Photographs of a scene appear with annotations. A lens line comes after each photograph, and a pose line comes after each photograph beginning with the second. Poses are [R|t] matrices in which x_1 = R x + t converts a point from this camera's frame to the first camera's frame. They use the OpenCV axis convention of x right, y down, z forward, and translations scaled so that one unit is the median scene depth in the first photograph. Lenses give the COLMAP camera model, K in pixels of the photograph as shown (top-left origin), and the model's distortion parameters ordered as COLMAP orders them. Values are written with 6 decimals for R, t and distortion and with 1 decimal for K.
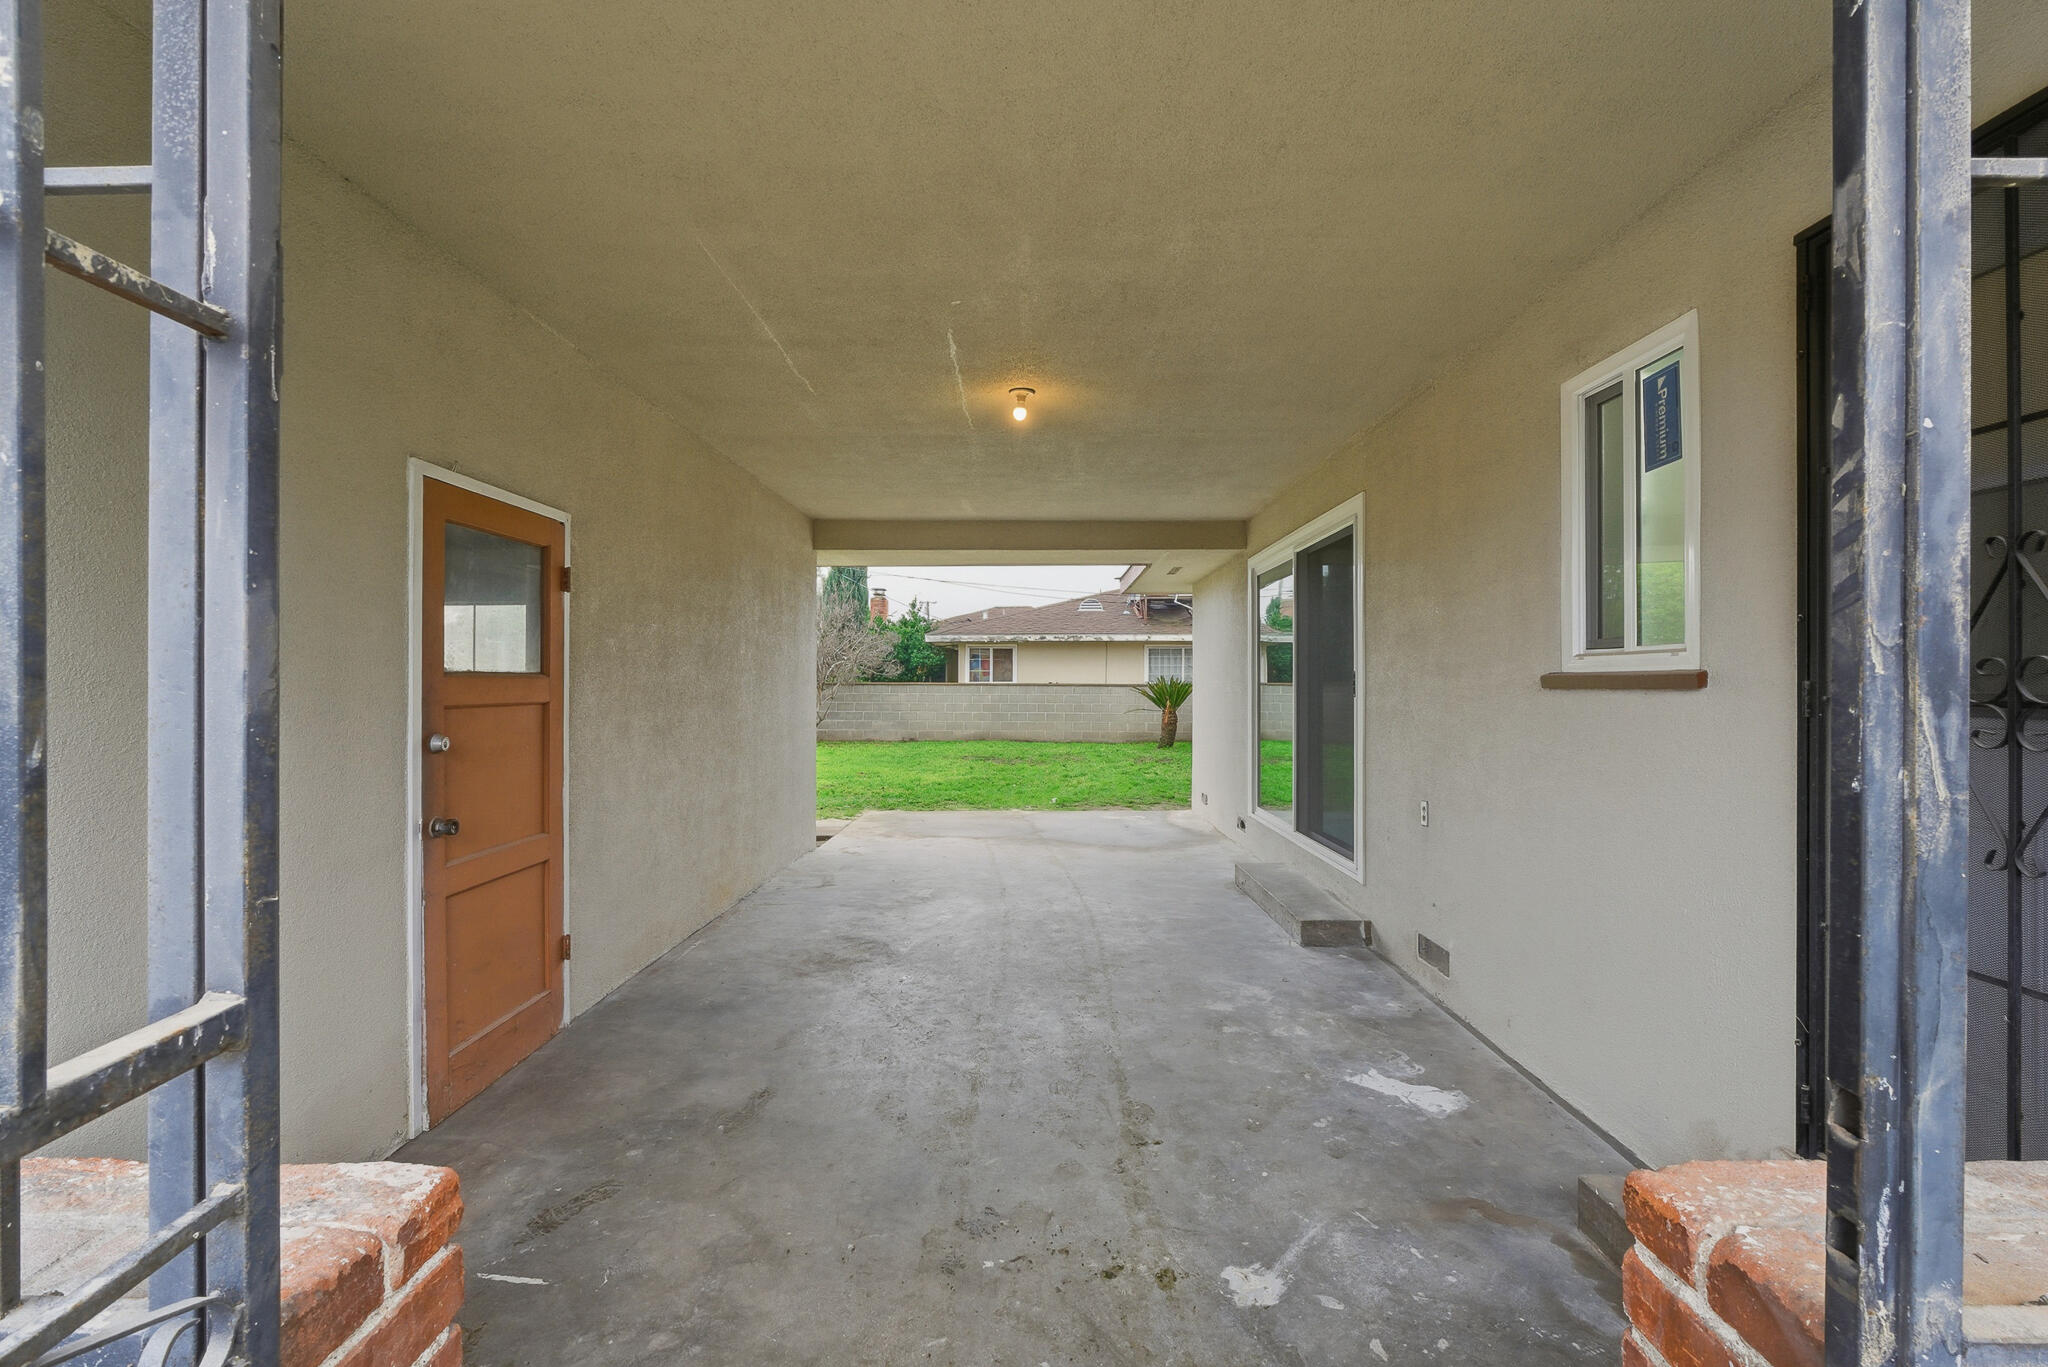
lens RADIAL K [[899.2, 0, 1017.2], [0, 899.2, 682.8], [0, 0, 1]] dist [-0.013132, 0.000865]
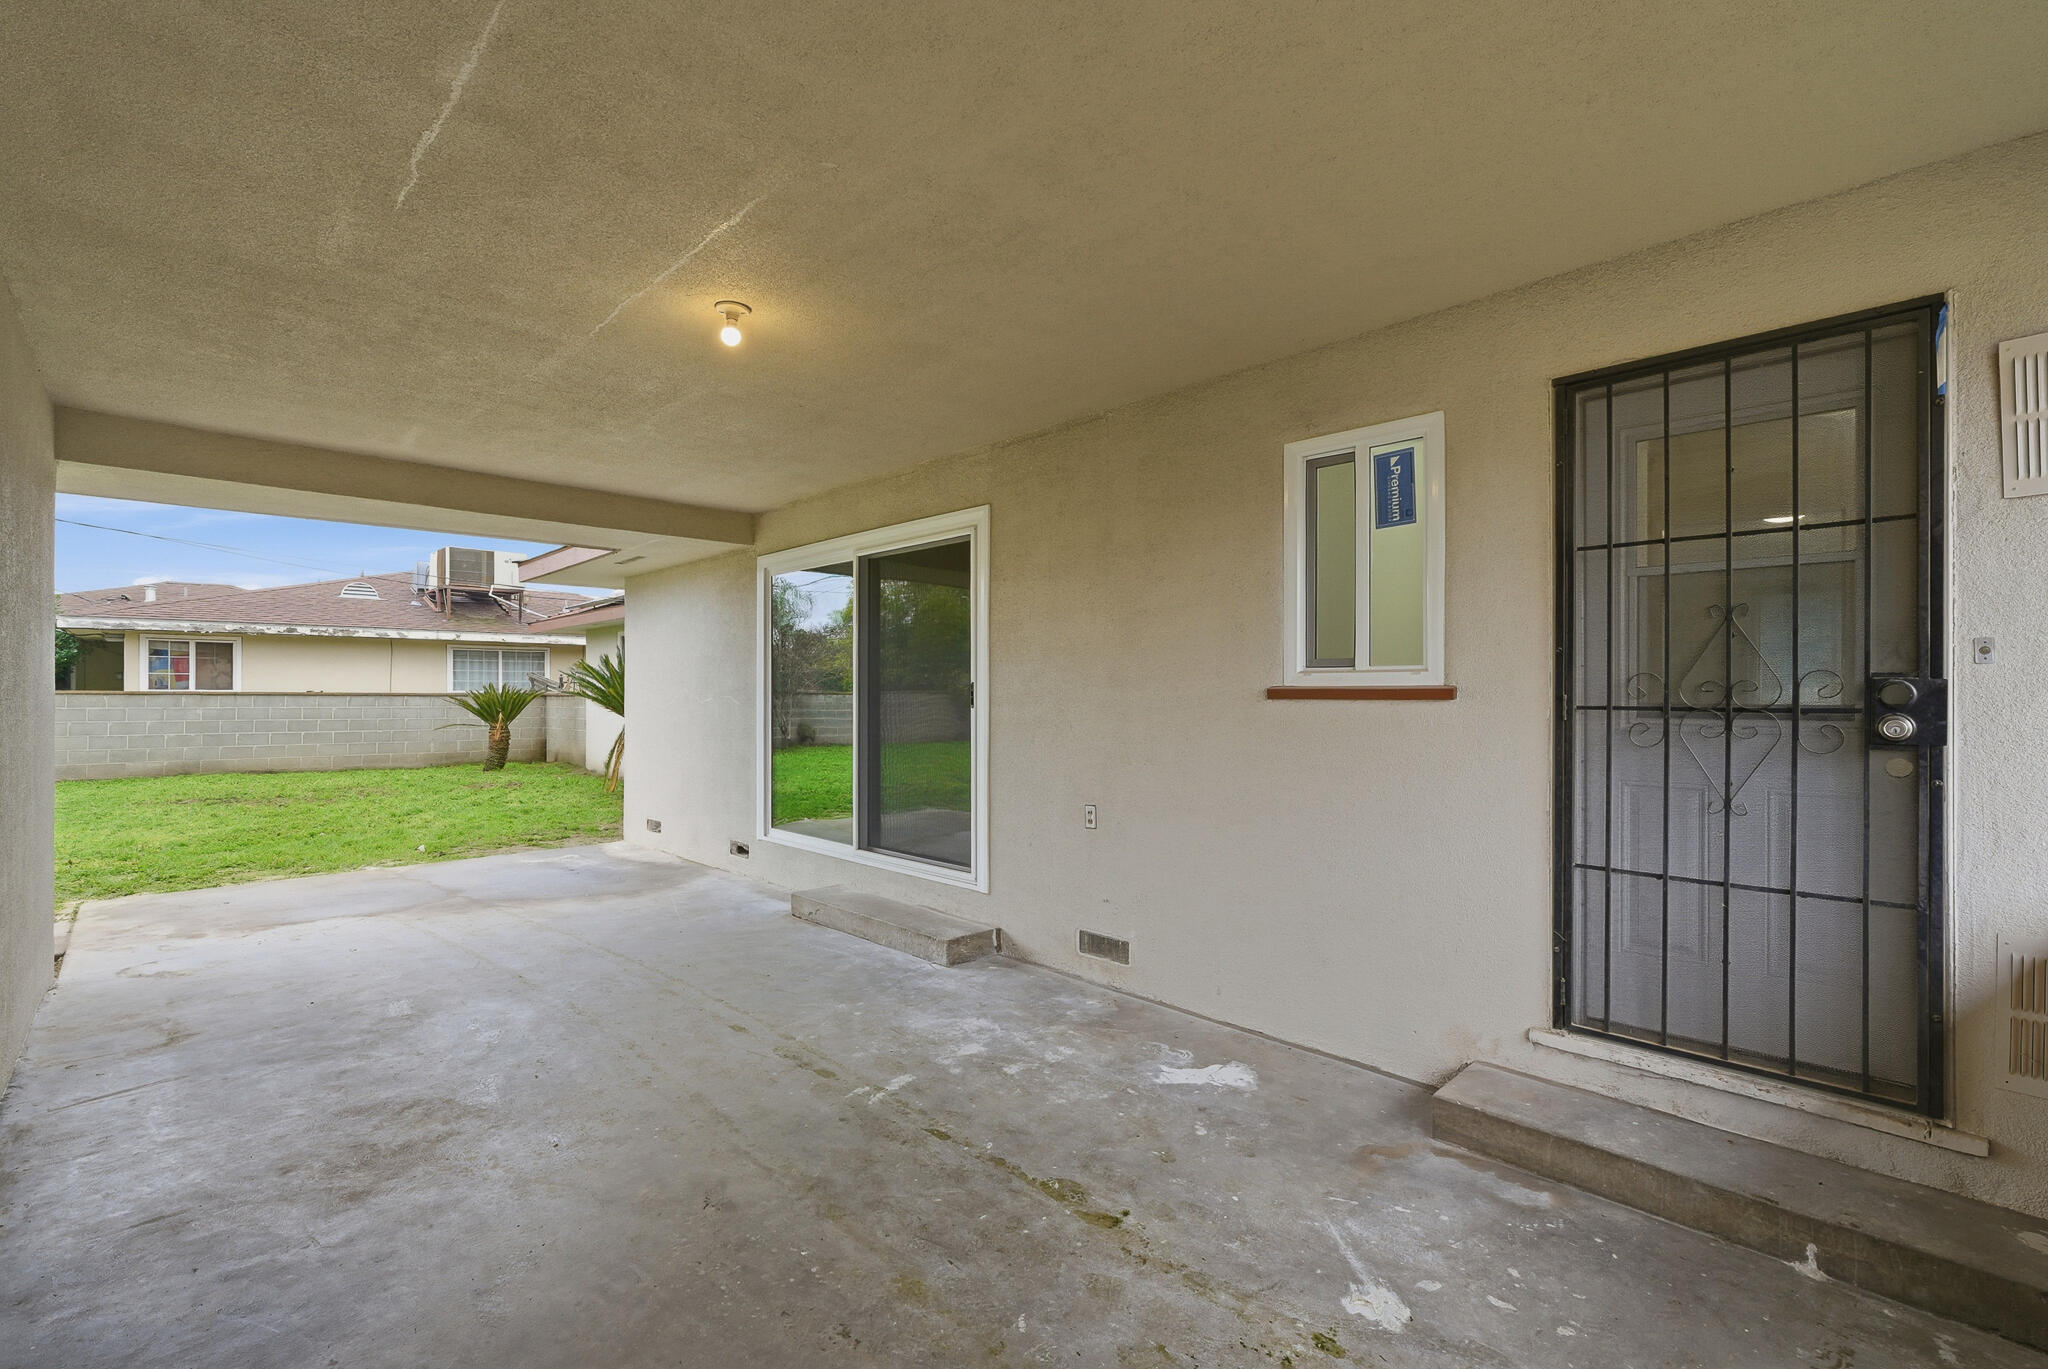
lens RADIAL K [[907.0, 0, 1029.0], [0, 907.0, 694.6], [0, 0, 1]] dist [-0.023304, 0.011835]
pose [[0.701688, 0.000298, 0.712484, -0.315930], [-0.002428, 0.999995, 0.001973, -0.001183], [-0.712480, -0.003114, 0.701686, 0.256476]]
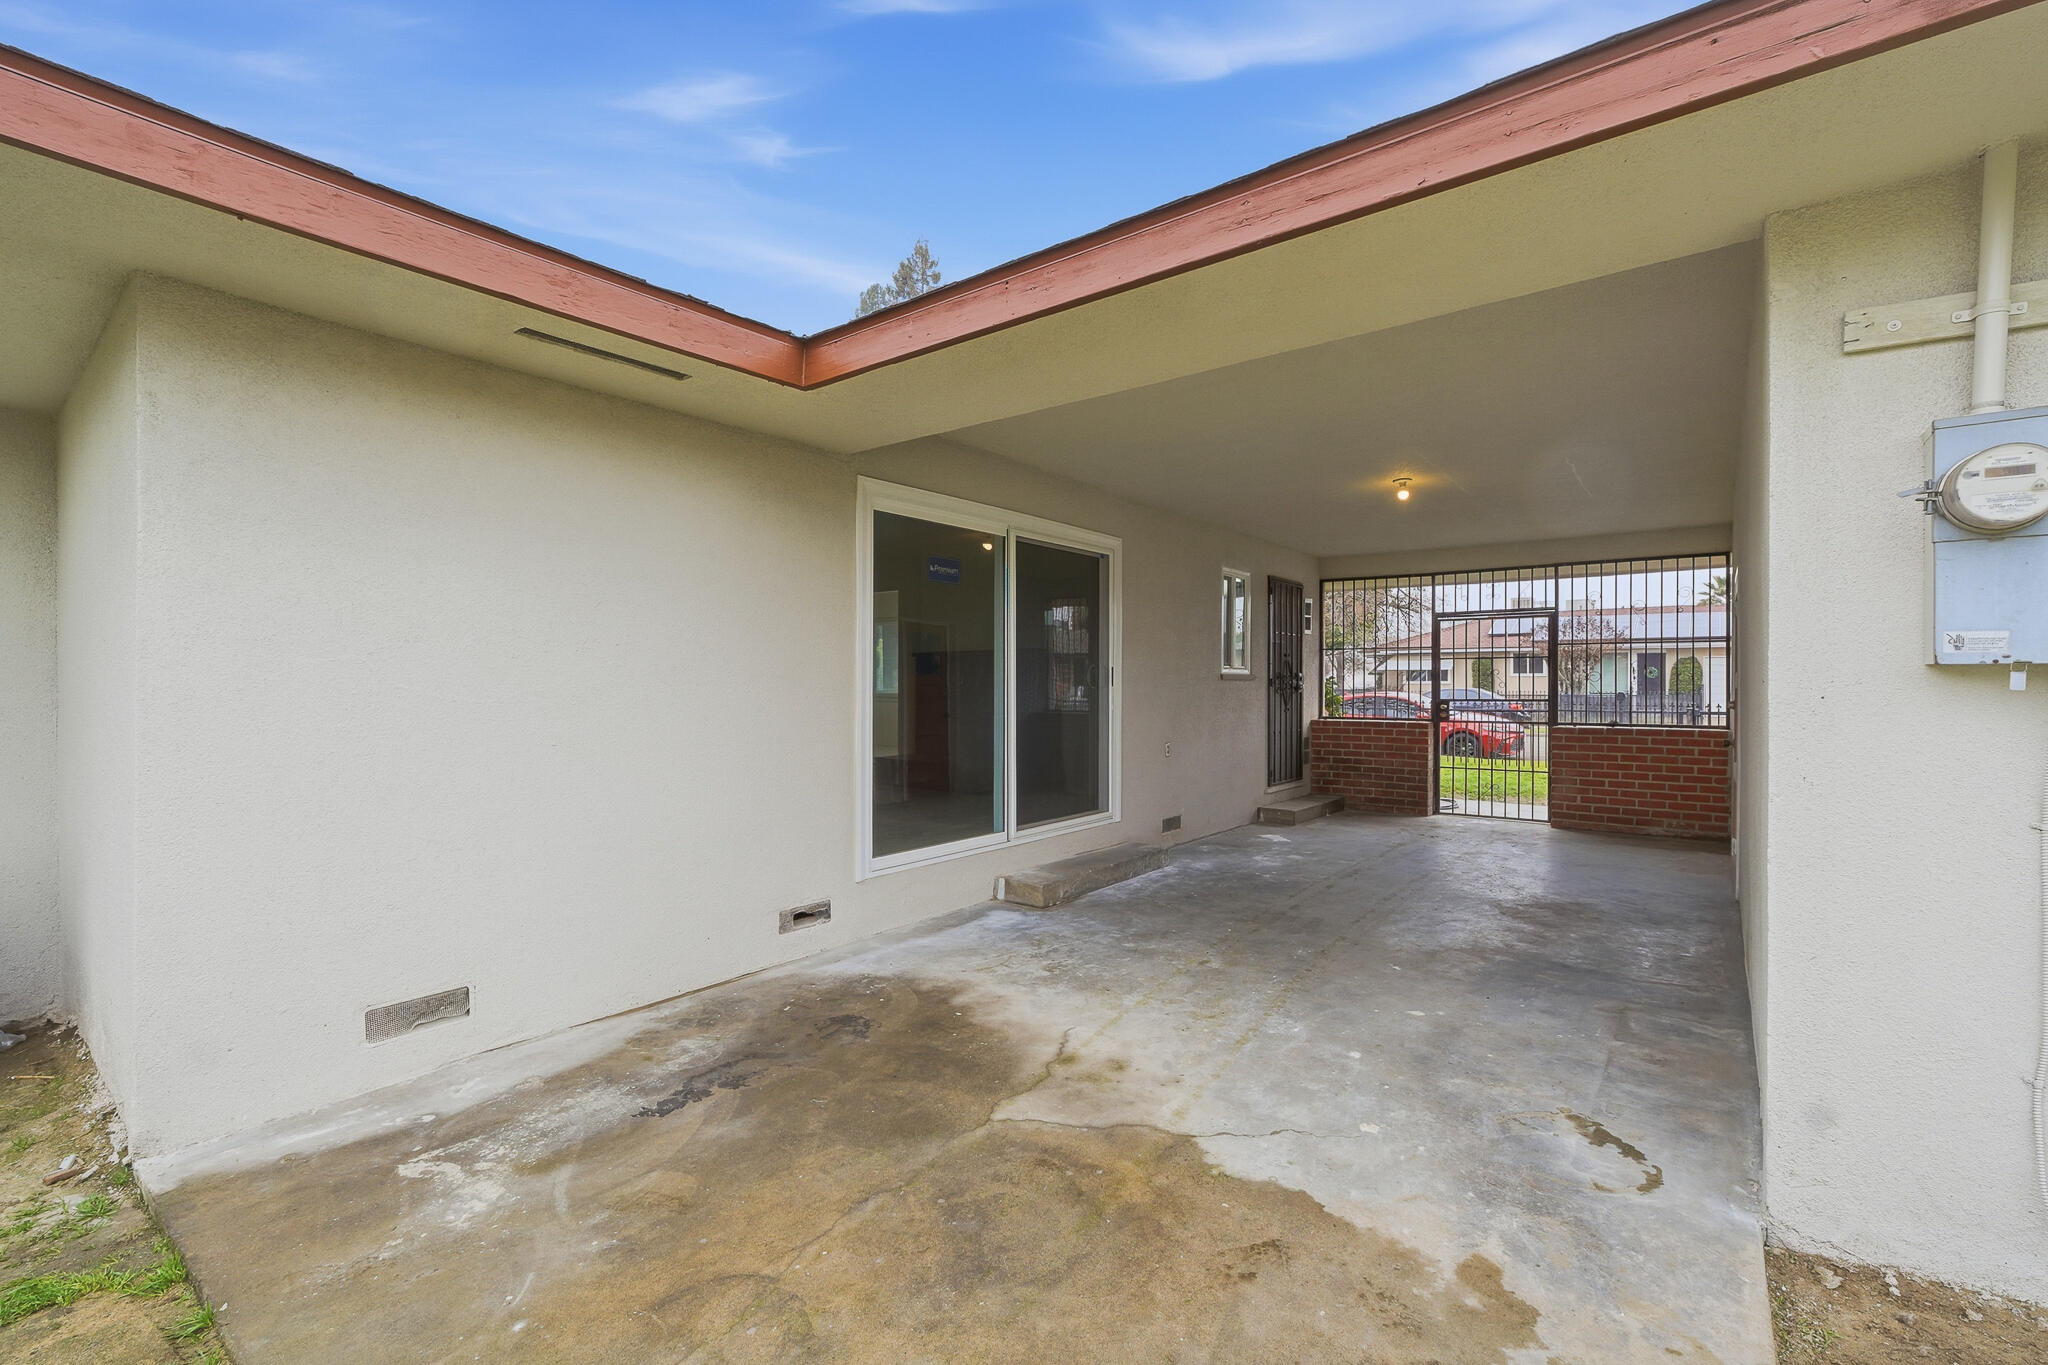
lens RADIAL K [[899.2, 0, 1017.2], [0, 899.2, 681.8], [0, 0, 1]] dist [-0.013132, 0.000865]
pose [[-0.801819, 0.000097, 0.597567, -0.326790], [-0.003766, 0.999979, -0.005216, 0.018388], [-0.597555, -0.006432, -0.801802, 2.250525]]
